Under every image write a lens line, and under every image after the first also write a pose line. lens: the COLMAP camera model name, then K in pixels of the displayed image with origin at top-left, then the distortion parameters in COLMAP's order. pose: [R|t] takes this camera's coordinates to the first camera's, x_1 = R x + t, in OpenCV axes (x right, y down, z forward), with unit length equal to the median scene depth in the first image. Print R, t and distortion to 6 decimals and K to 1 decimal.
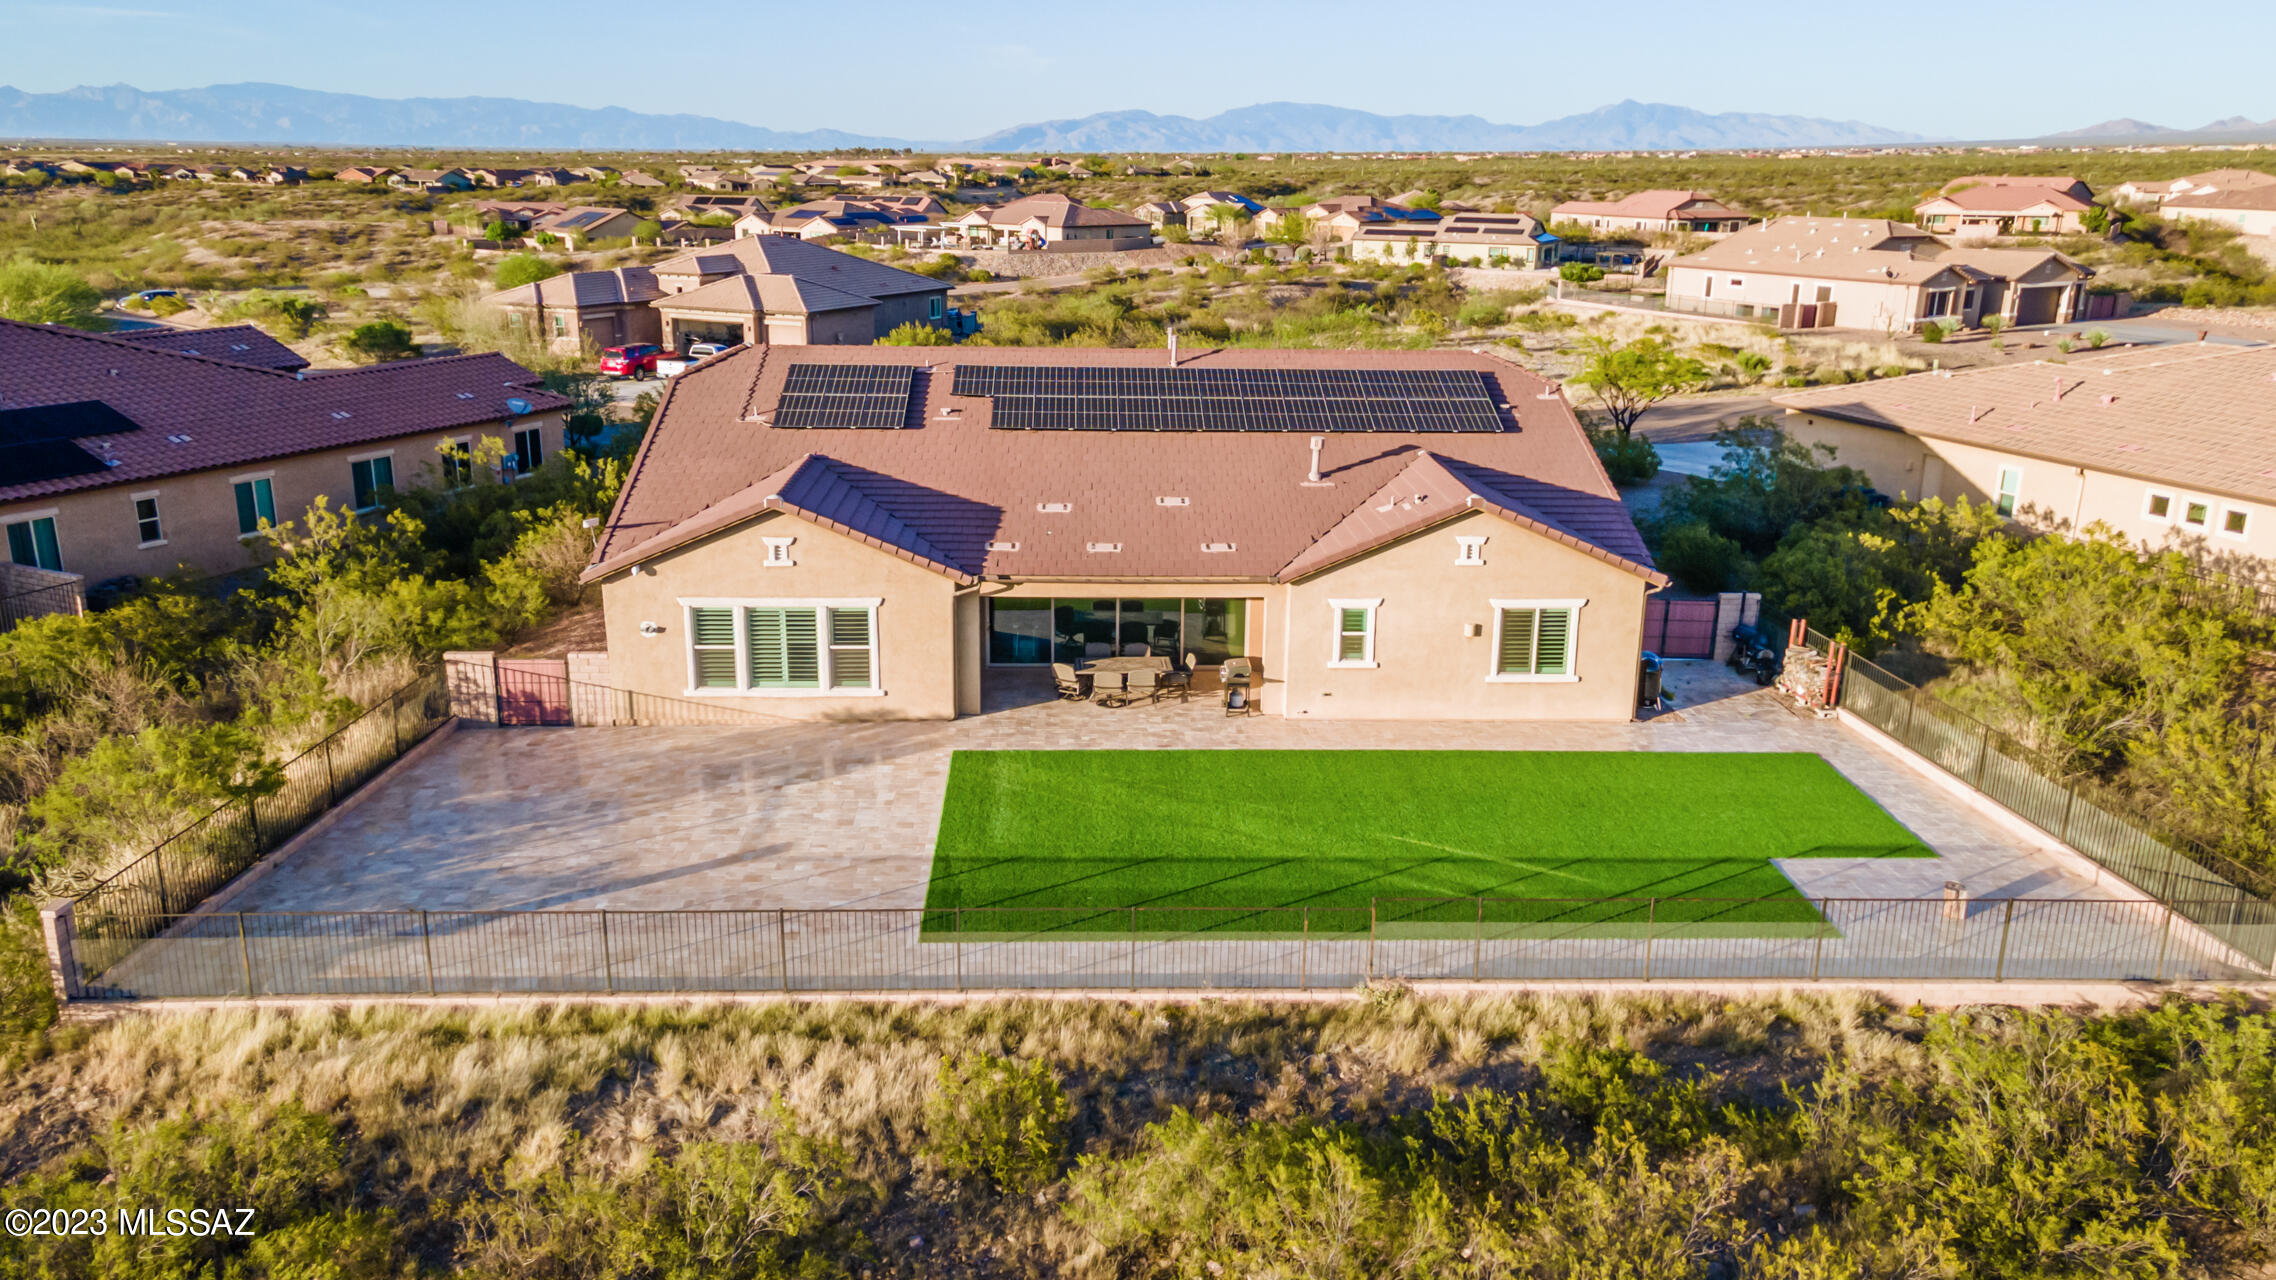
lens RADIAL K [[1658.5, 0, 1138.0], [0, 1658.5, 640.0], [0, 0, 1]] dist [0.013414, 0.059521]
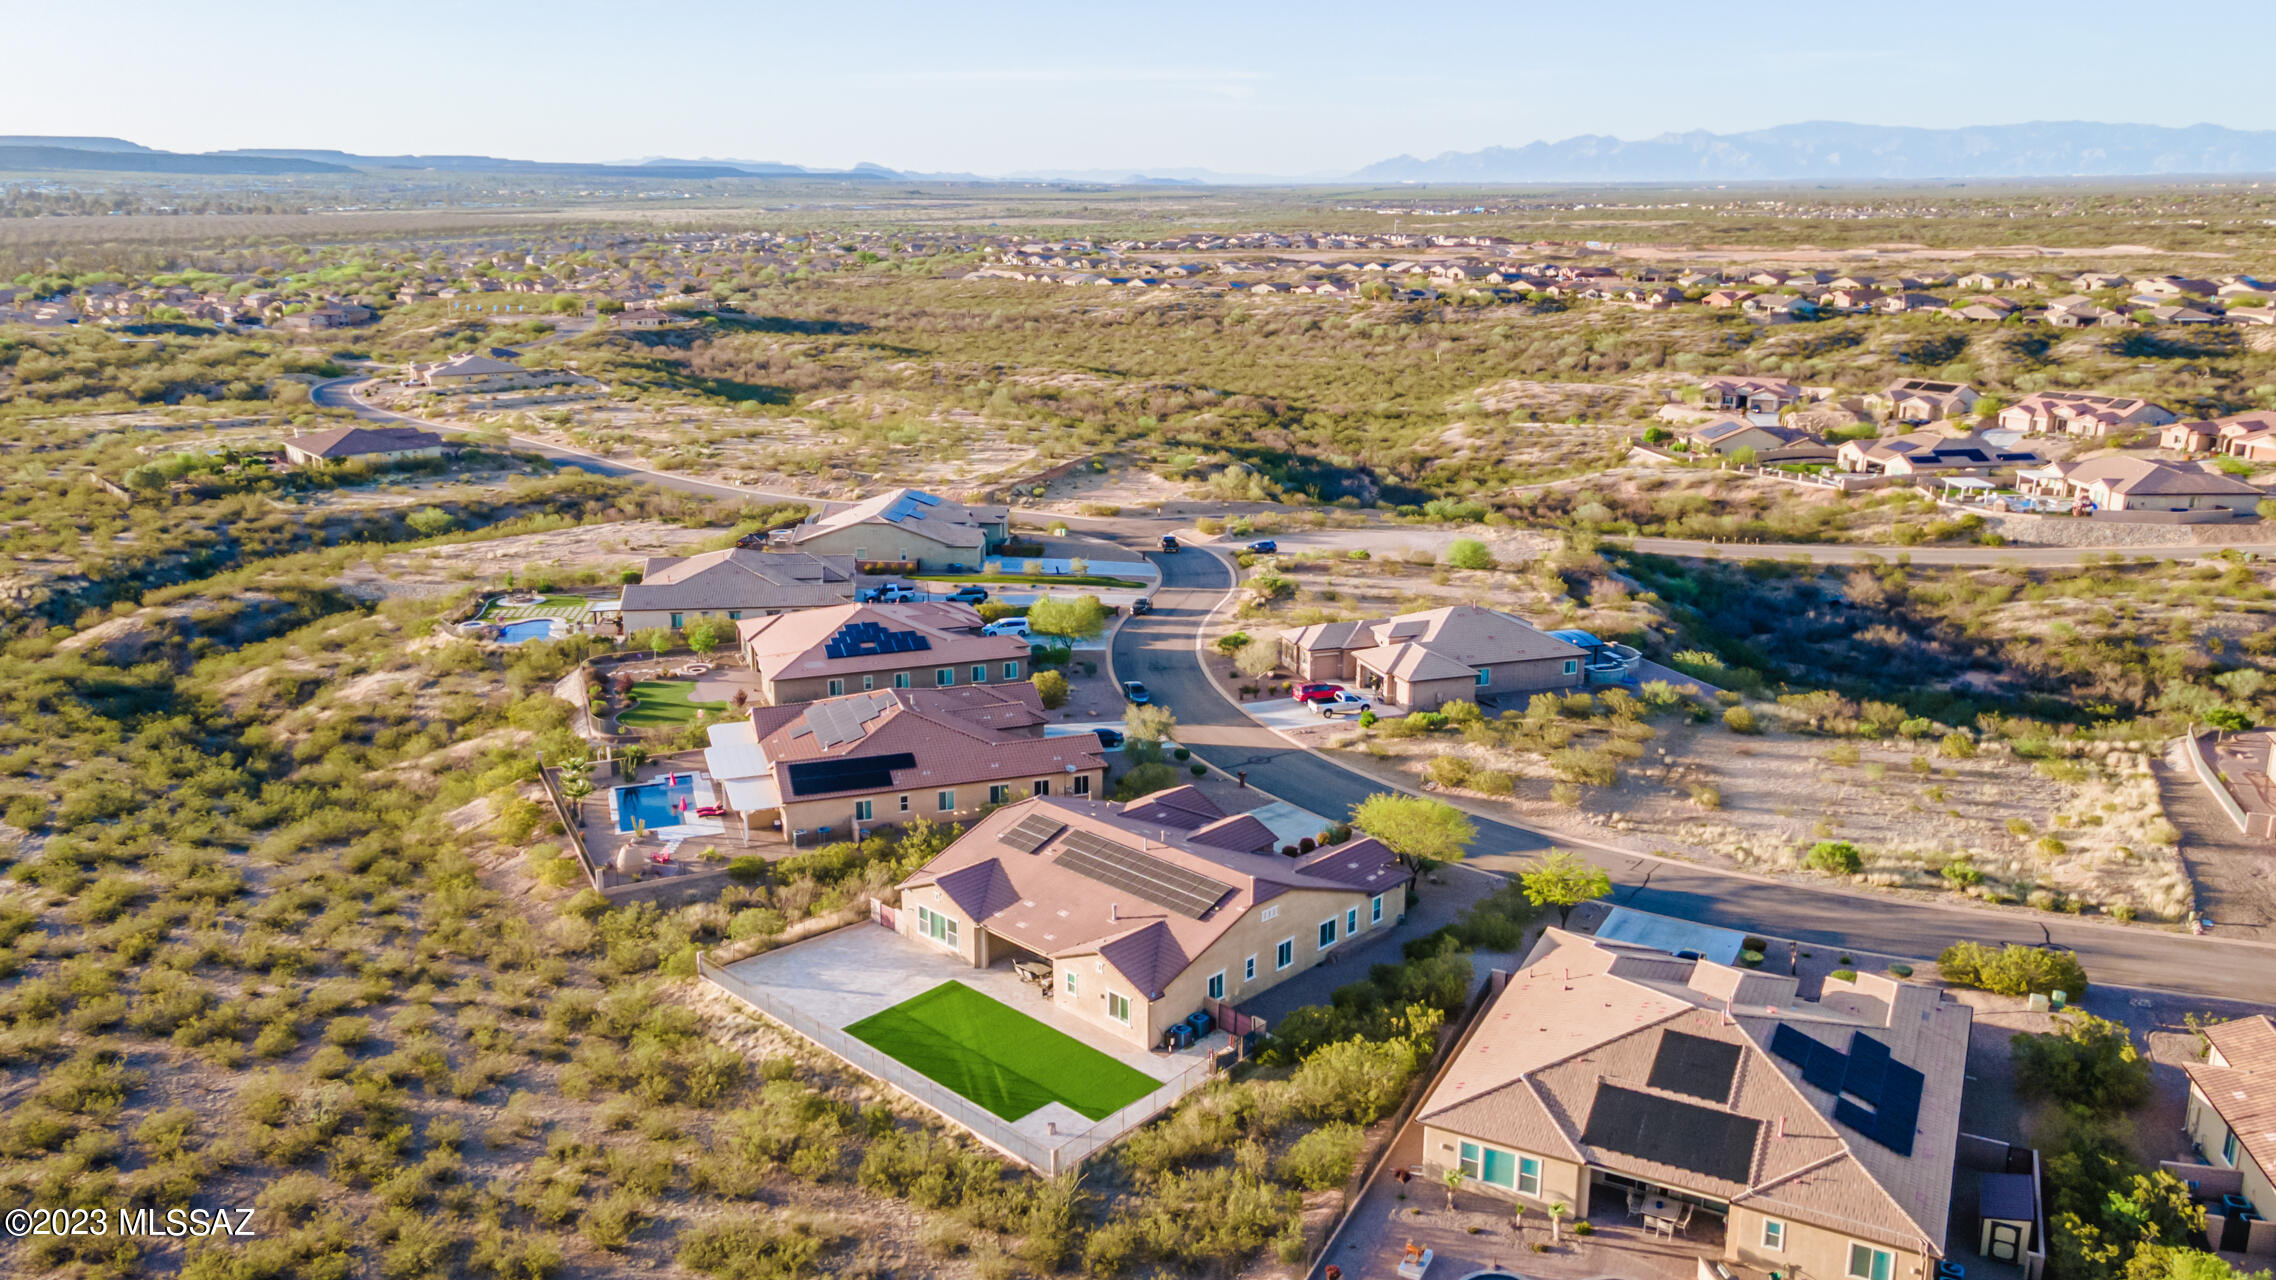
lens RADIAL K [[1688.0, 0, 1138.0], [0, 1688.0, 640.0], [0, 0, 1]] dist [0.009835, 0.064419]
pose [[0.689607, 0.182537, -0.700802, 1.842917], [-0.202896, 0.977655, 0.054994, -0.659097], [0.695181, 0.104266, 0.711233, -0.850861]]
